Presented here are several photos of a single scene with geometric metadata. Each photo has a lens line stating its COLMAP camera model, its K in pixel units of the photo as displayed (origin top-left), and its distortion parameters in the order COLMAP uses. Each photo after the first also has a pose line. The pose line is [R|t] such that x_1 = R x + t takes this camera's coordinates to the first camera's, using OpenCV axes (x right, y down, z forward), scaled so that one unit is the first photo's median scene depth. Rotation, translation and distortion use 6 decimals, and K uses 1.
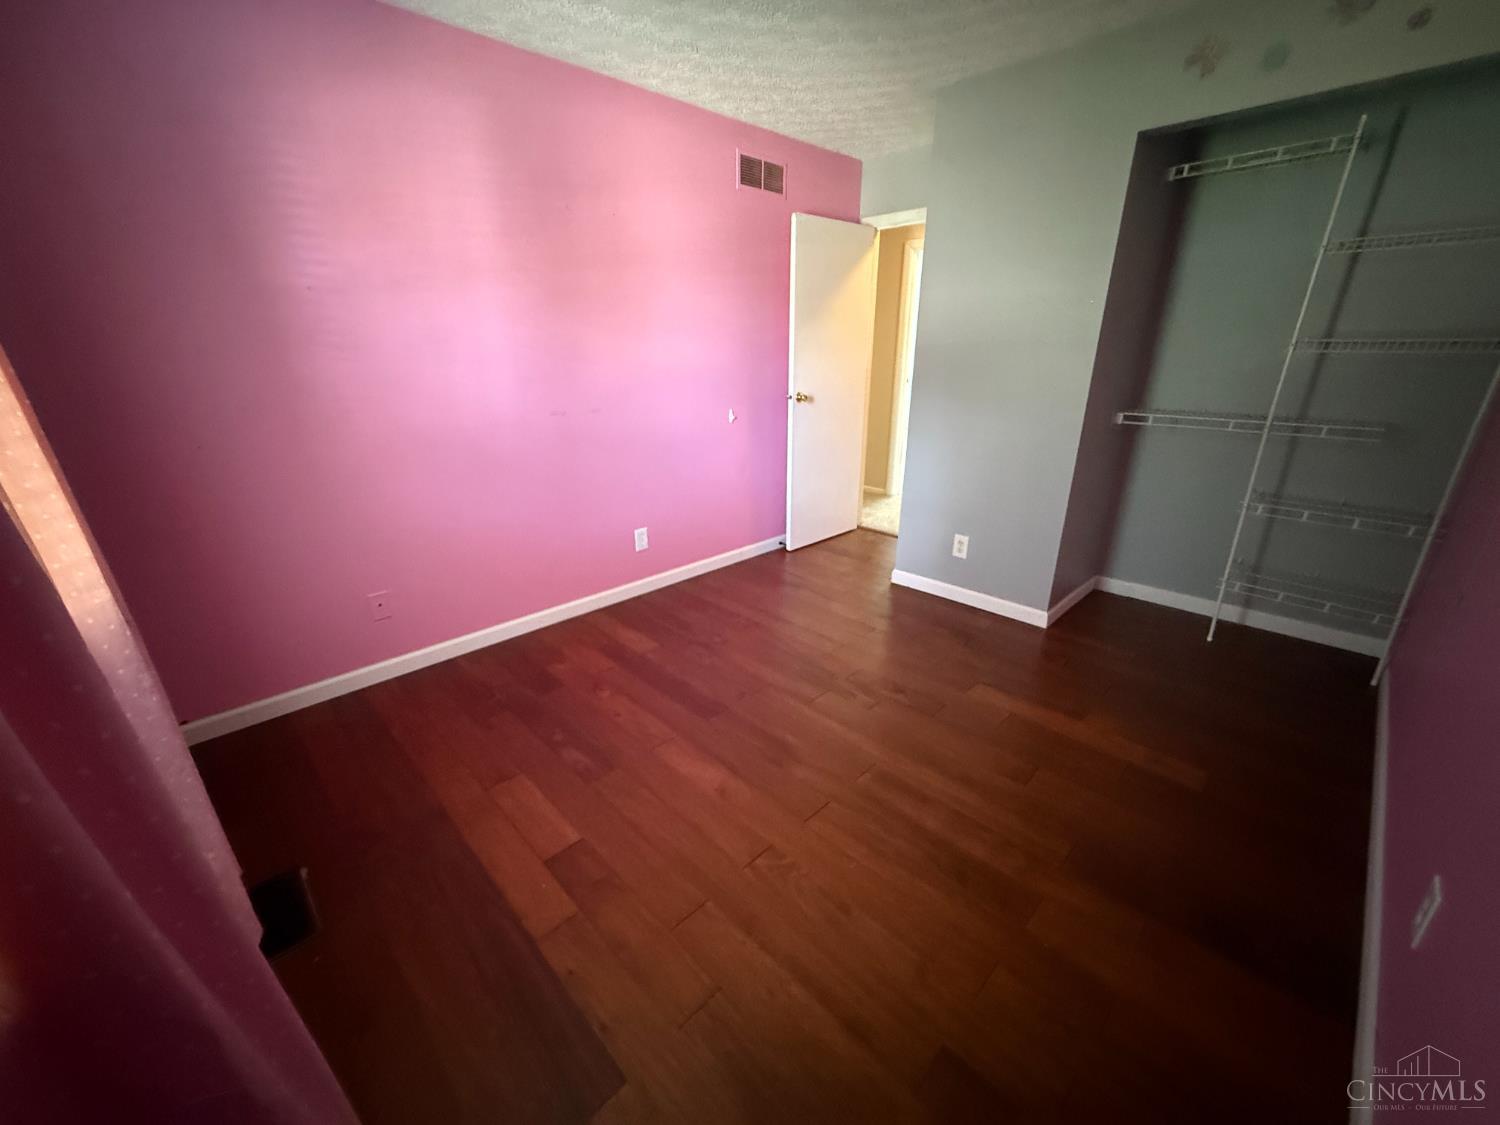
lens RADIAL K [[596.2, 0, 746.3], [0, 596.2, 564.5], [0, 0, 1]] dist [0.000138, 0.000283]
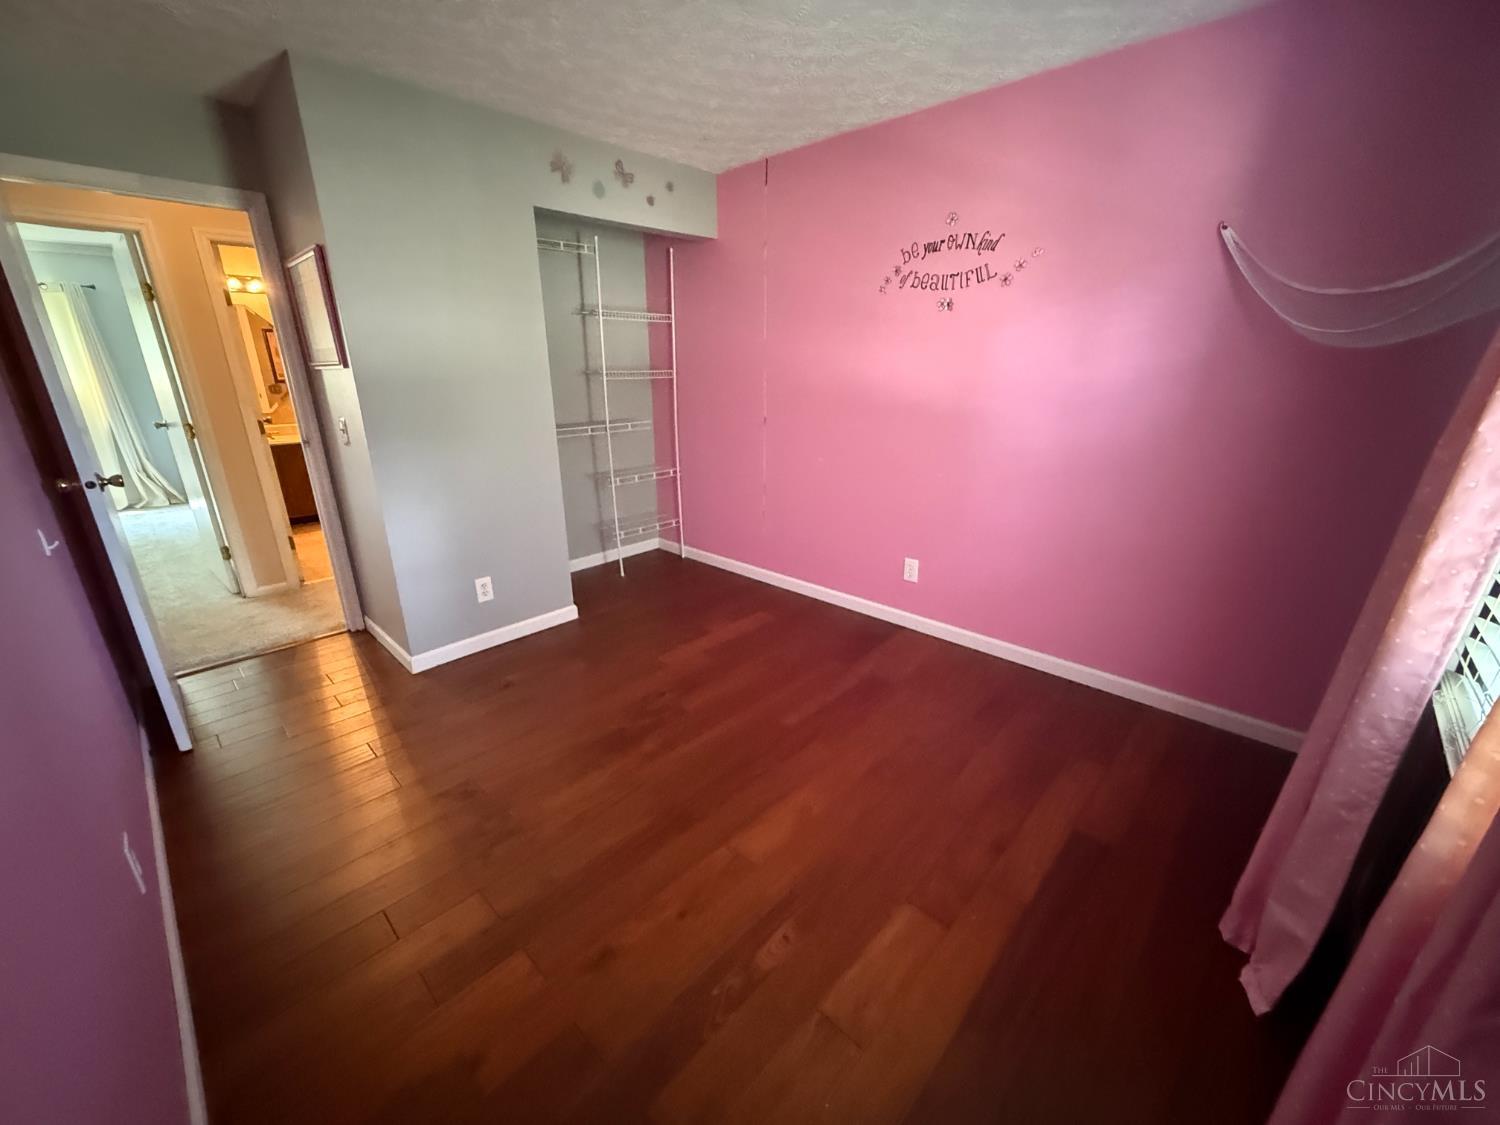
lens RADIAL K [[596.2, 0, 746.3], [0, 596.2, 564.5], [0, 0, 1]] dist [0.000138, 0.000283]
pose [[-0.029903, -0.317798, 0.947687, -0.642599], [0.346858, 0.885896, 0.308022, -0.255740], [-0.937441, 0.337924, 0.083740, 0.629083]]
